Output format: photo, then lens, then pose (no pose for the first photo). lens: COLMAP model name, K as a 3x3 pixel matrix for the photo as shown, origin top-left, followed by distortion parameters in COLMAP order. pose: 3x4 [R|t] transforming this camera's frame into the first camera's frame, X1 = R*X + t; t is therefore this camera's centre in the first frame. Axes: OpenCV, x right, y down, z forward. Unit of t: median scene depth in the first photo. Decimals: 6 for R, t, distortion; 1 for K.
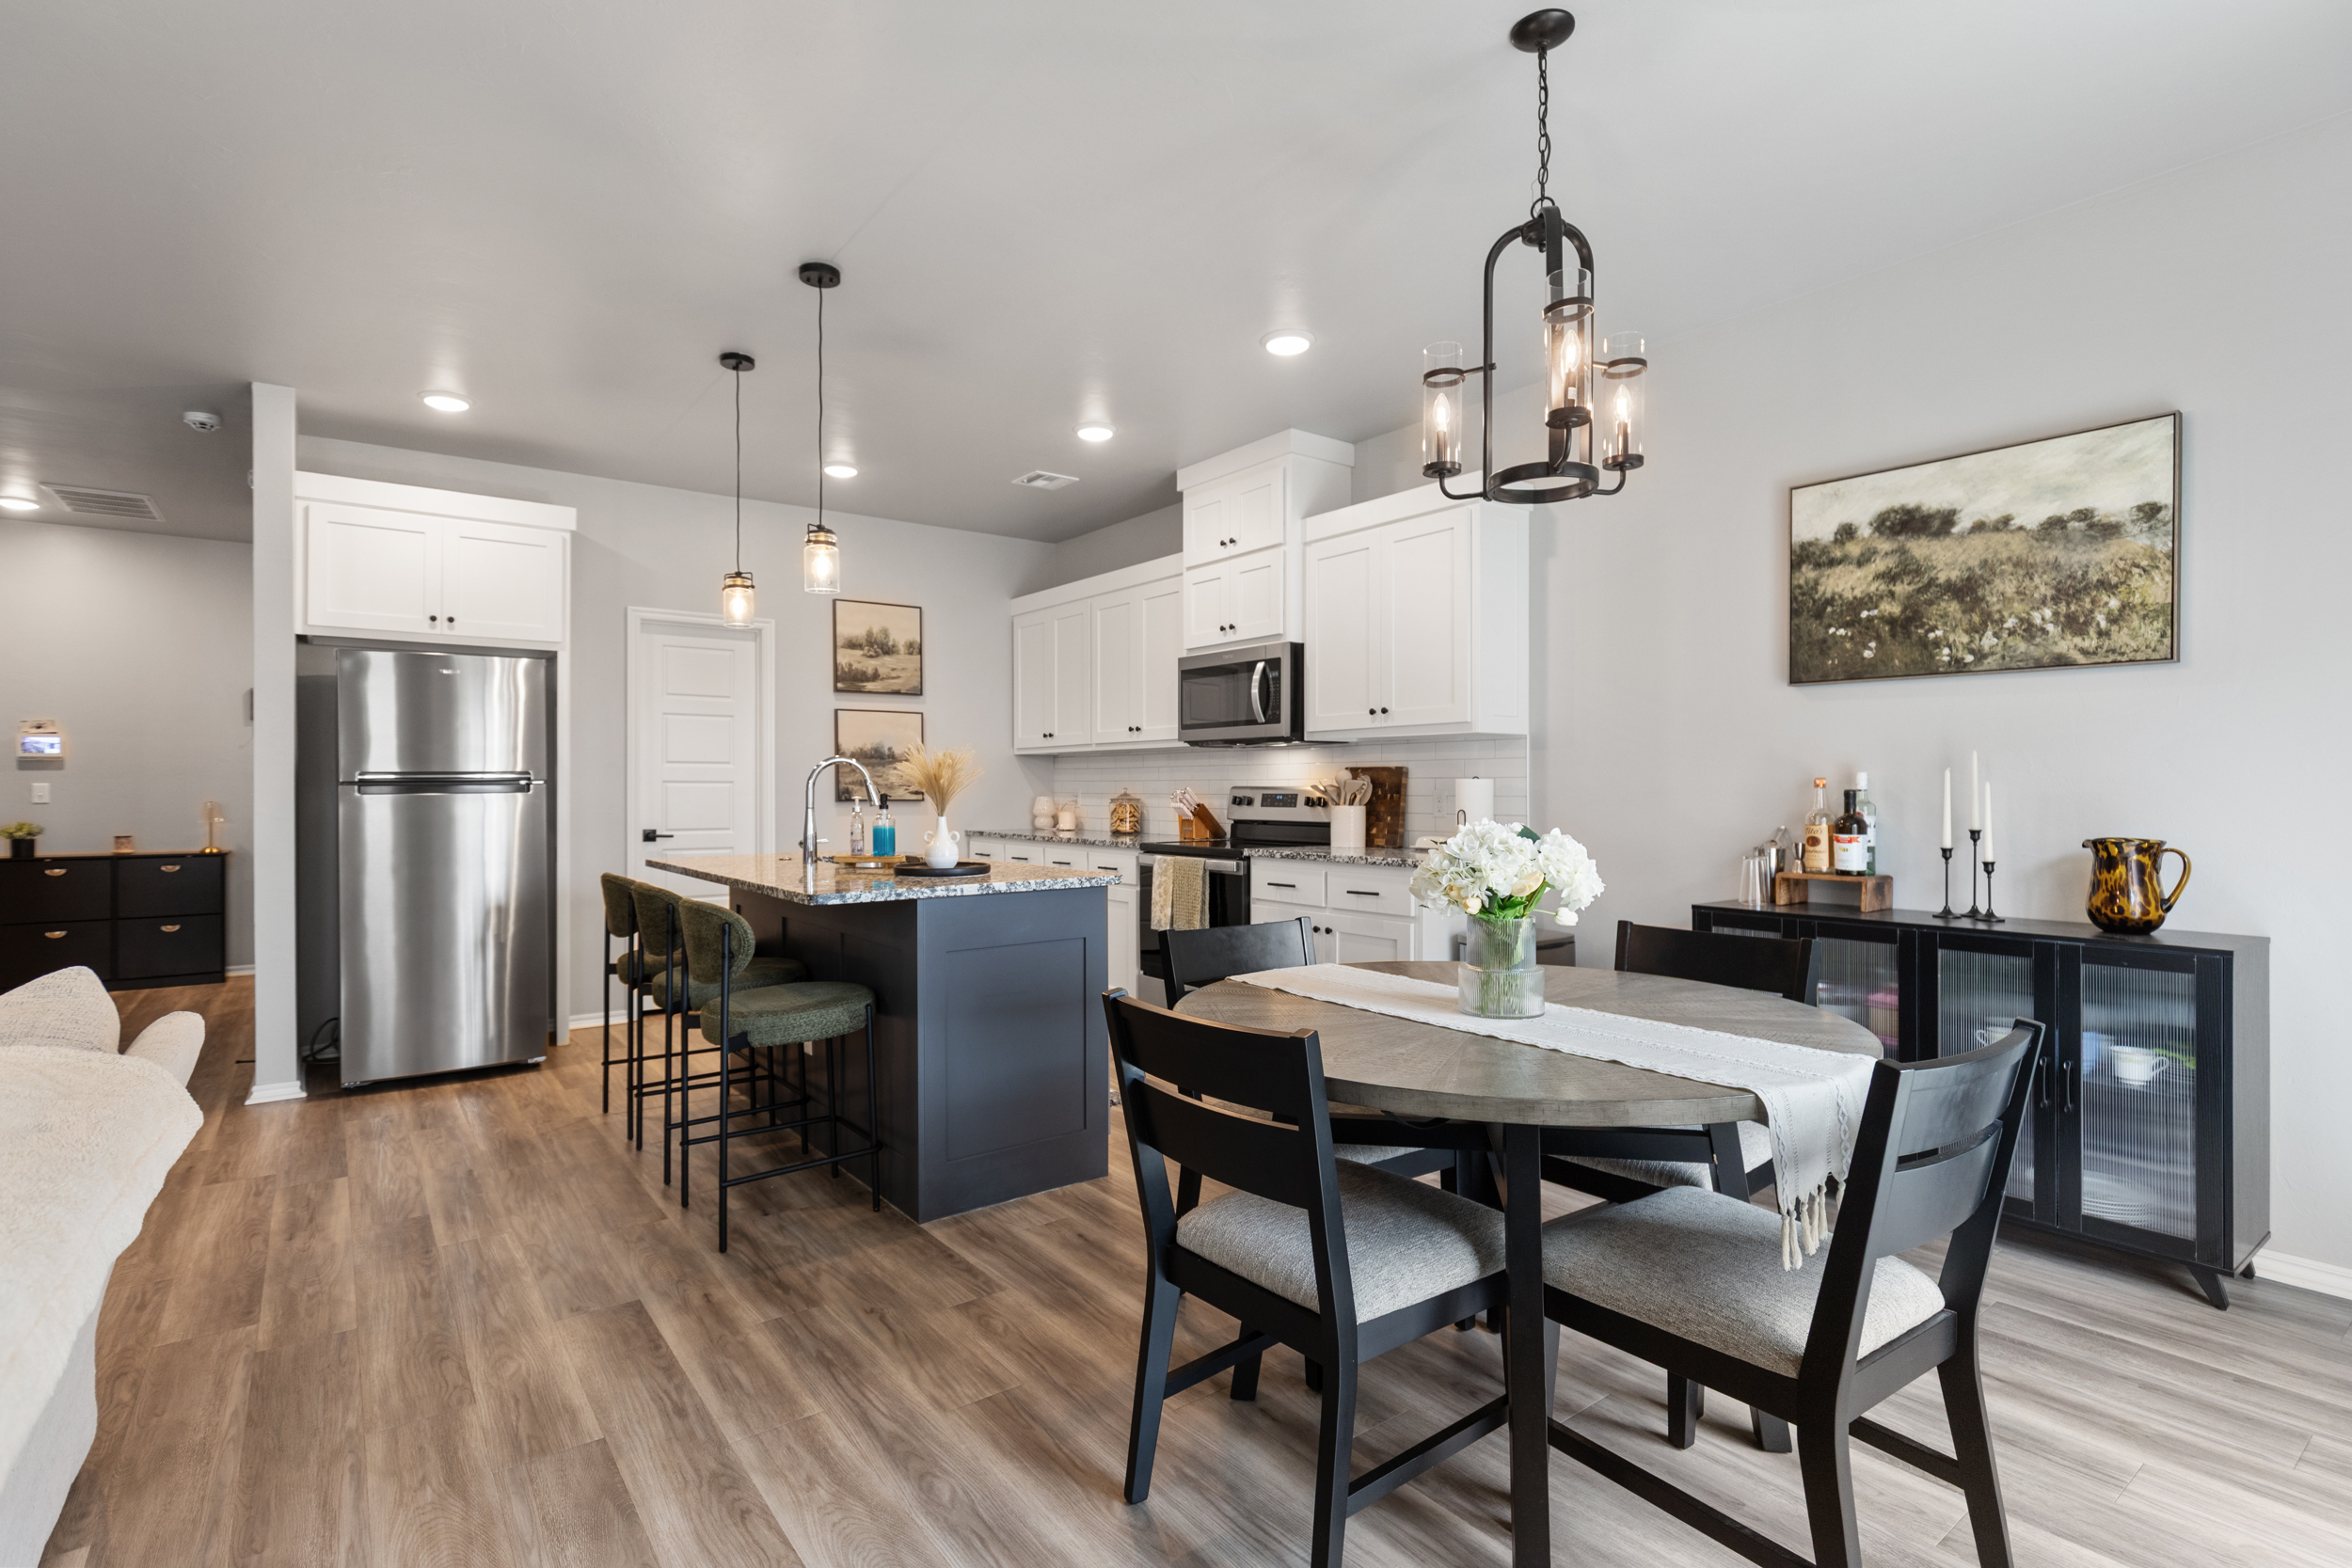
lens RADIAL K [[1117.4, 0, 1167.9], [0, 1117.4, 789.9], [0, 0, 1]] dist [0.000540, 0.000034]
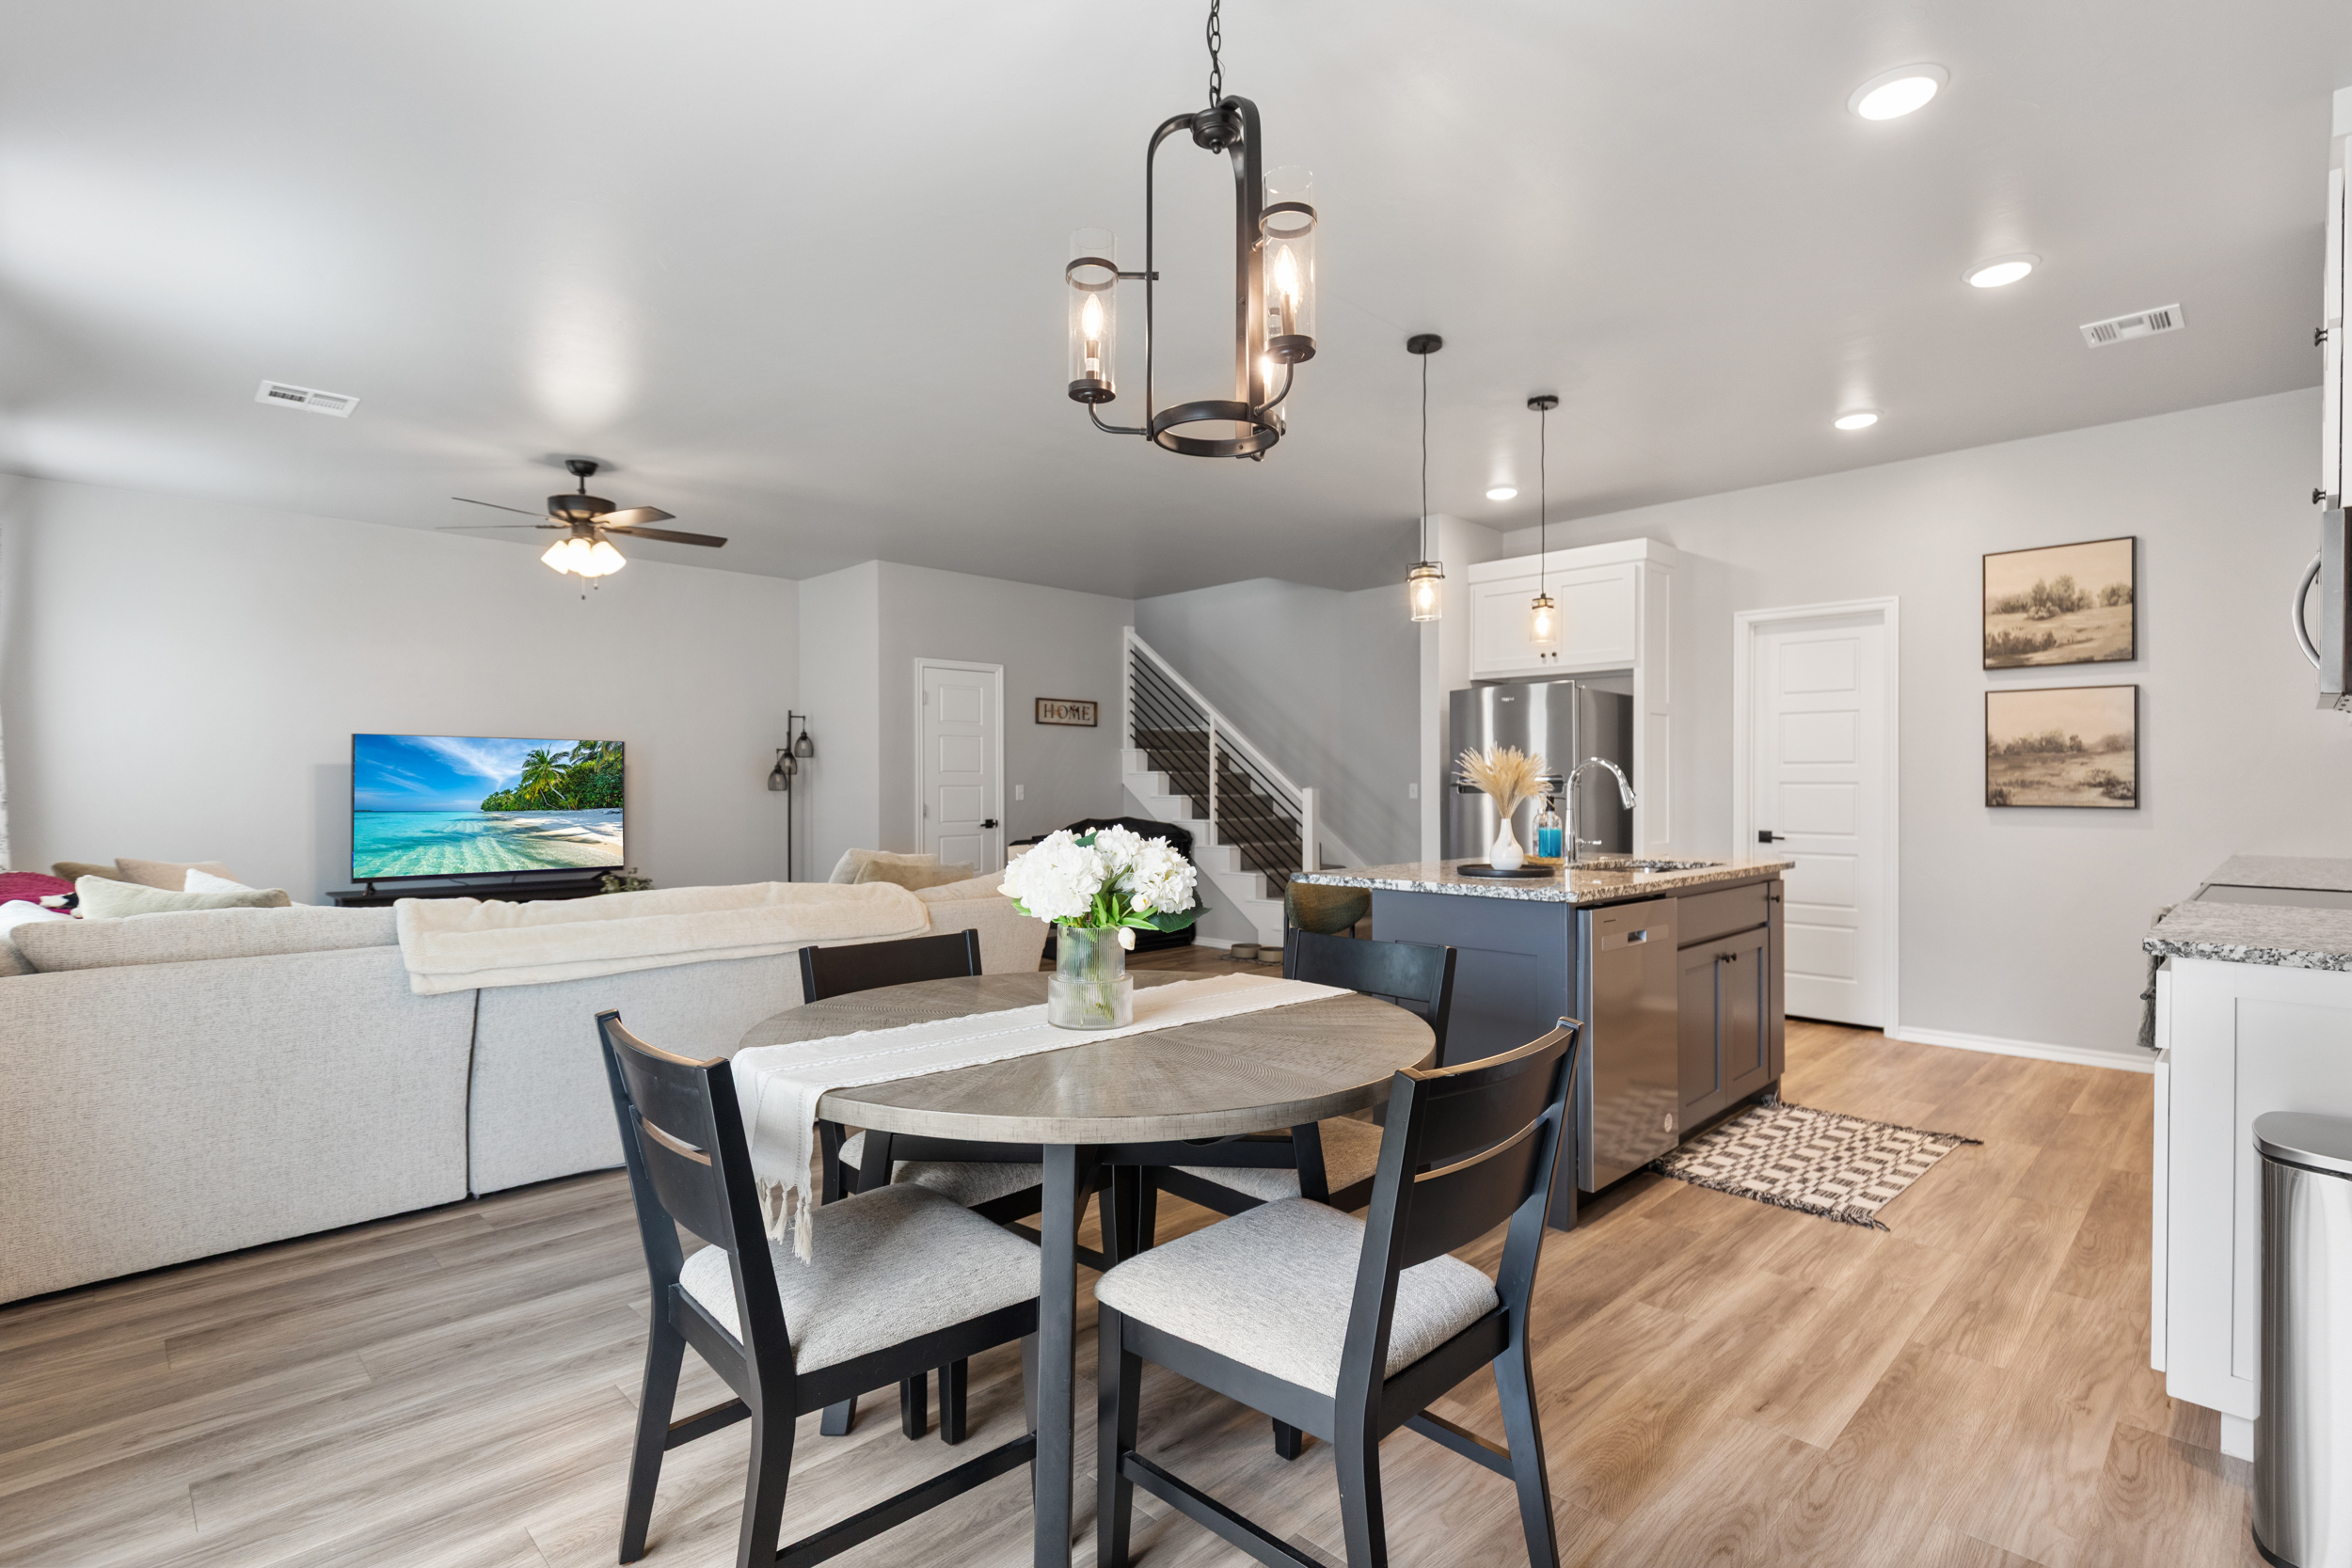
lens RADIAL K [[1117.4, 0, 1166.5], [0, 1117.4, 781.3], [0, 0, 1]] dist [0.000540, 0.000034]
pose [[0.127692, -0.002887, -0.991810, 0.421359], [-0.003239, 0.999989, -0.003328, -0.003416], [0.991809, 0.003637, 0.127681, 0.311671]]
